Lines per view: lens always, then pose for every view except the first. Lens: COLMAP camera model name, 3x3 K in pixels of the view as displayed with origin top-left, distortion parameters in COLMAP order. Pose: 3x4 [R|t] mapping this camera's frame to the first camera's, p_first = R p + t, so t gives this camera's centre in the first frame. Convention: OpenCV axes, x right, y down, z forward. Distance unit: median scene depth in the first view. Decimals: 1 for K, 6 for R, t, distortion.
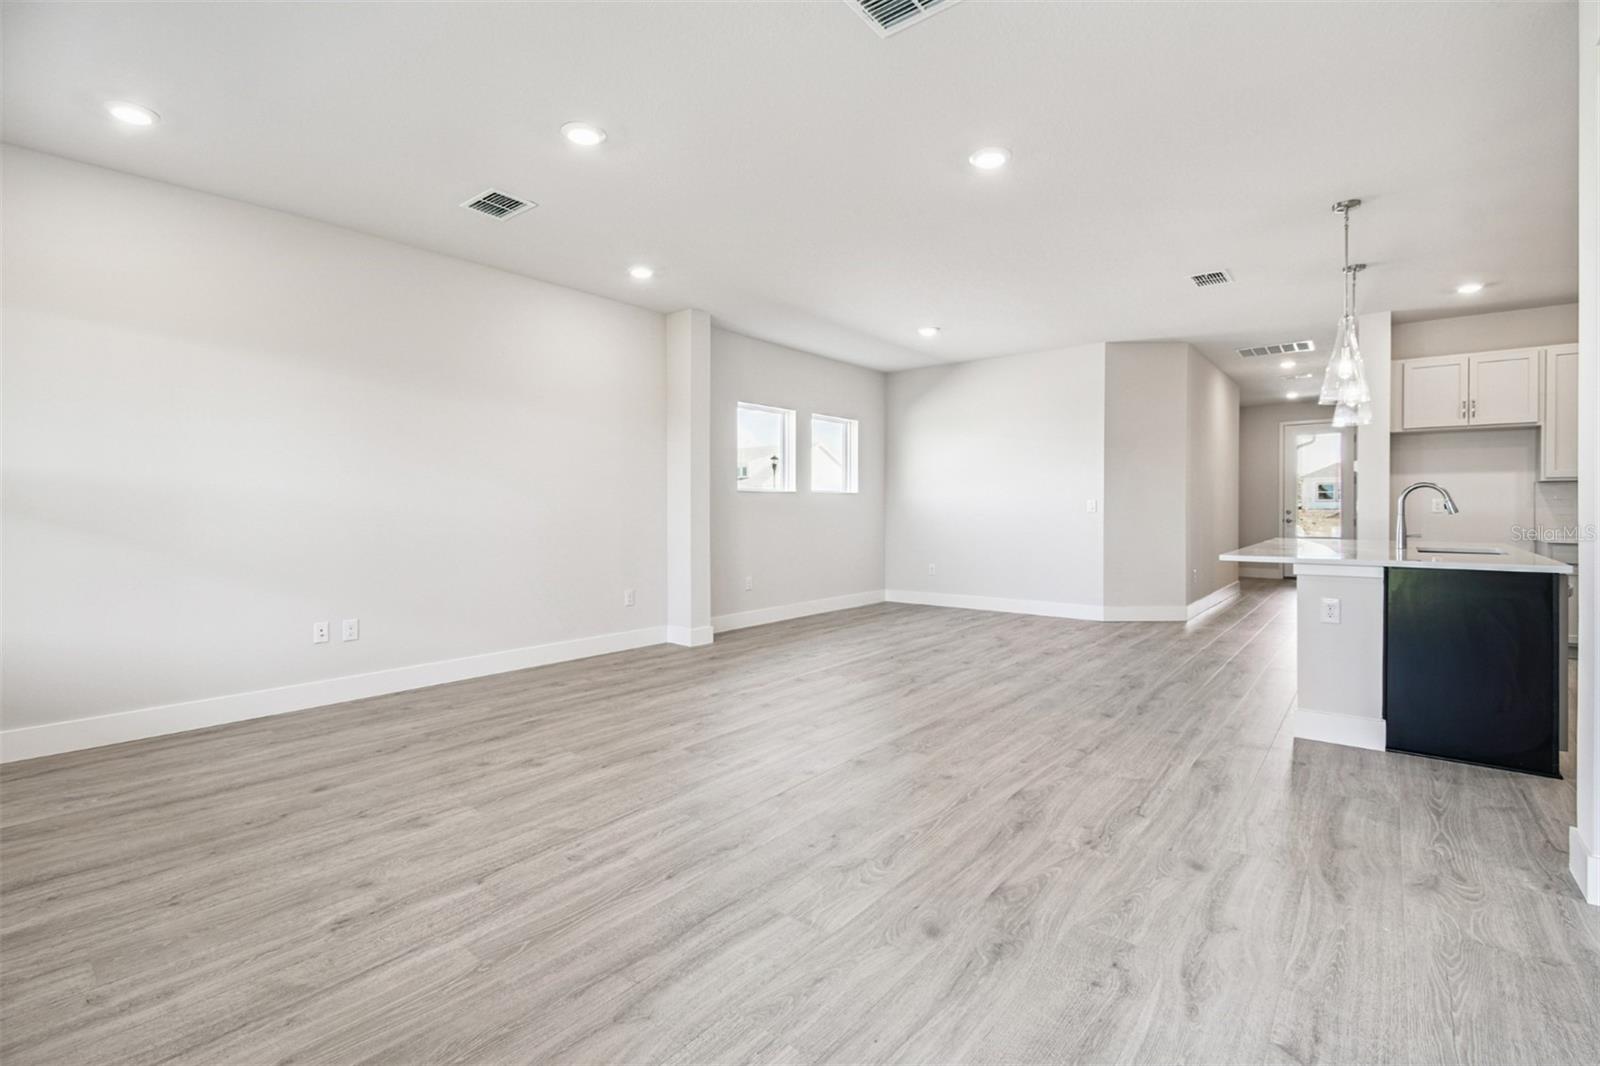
lens RADIAL K [[711.0, 0, 756.2], [0, 711.0, 512.5], [0, 0, 1]] dist [0.004273, 0.002083]
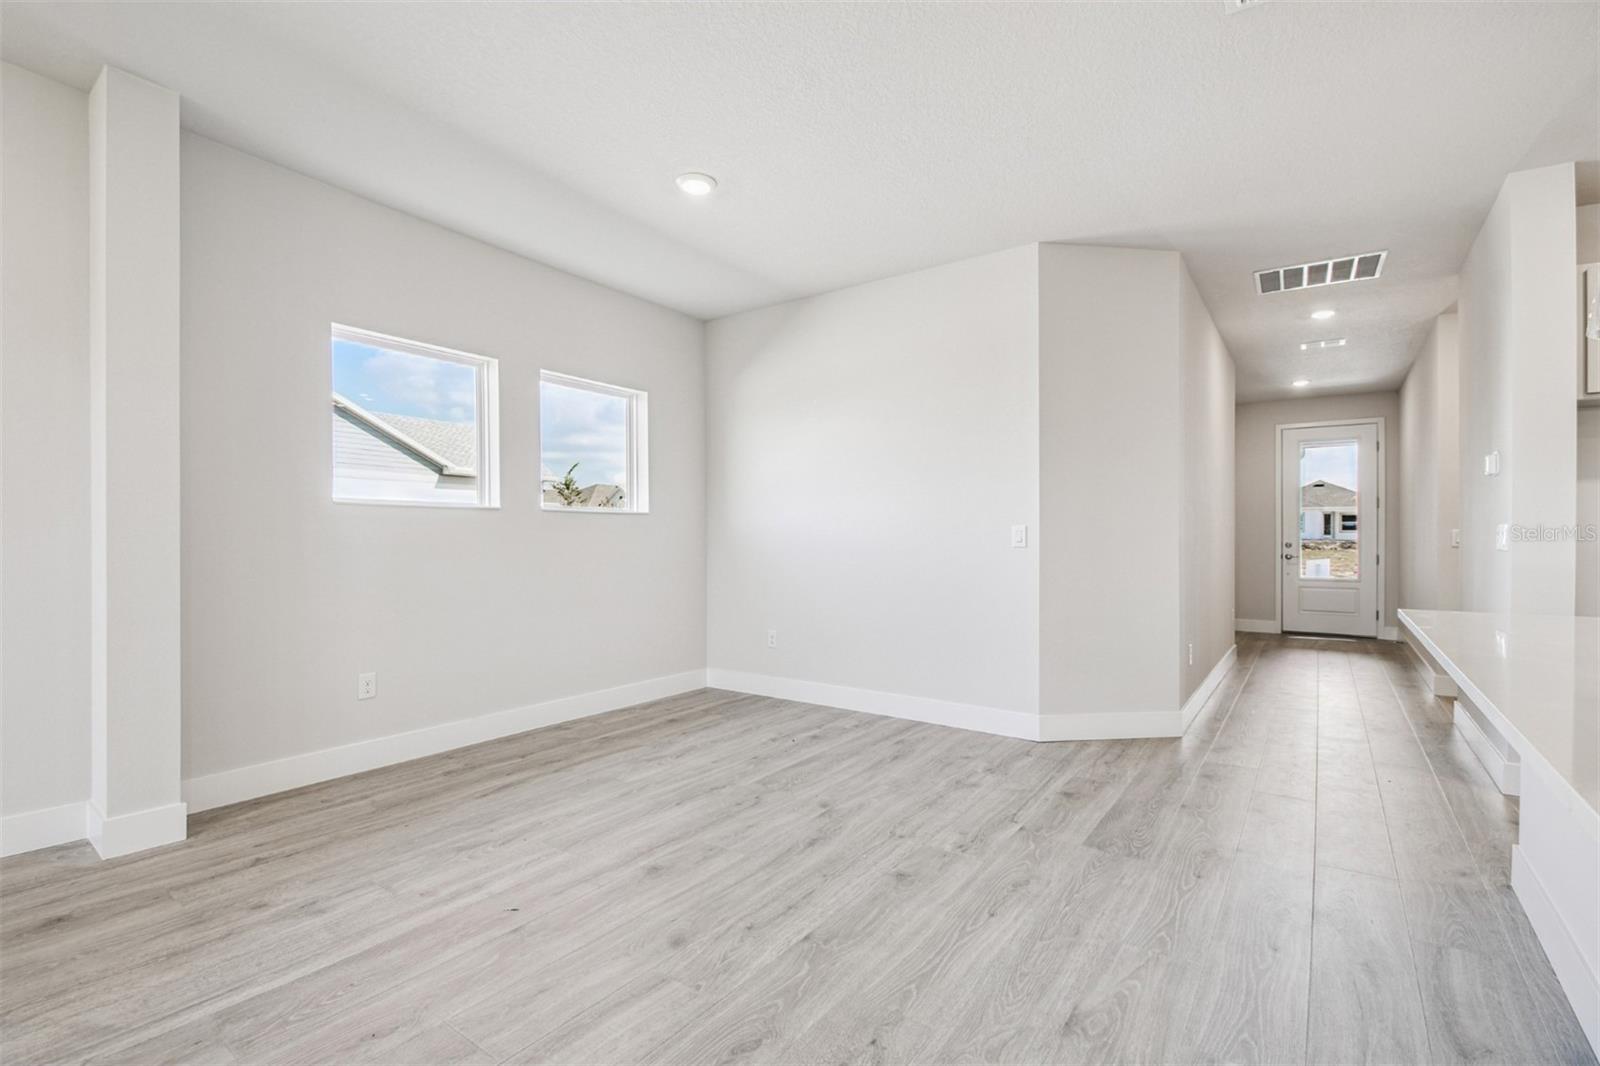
lens RADIAL K [[711.0, 0, 802.4], [0, 711.0, 536.4], [0, 0, 1]] dist [0.004273, 0.002083]
pose [[0.995200, -0.001816, 0.097844, 0.218343], [0.003824, 0.999786, -0.020341, 0.004713], [-0.097786, 0.020617, 0.994994, 0.406667]]
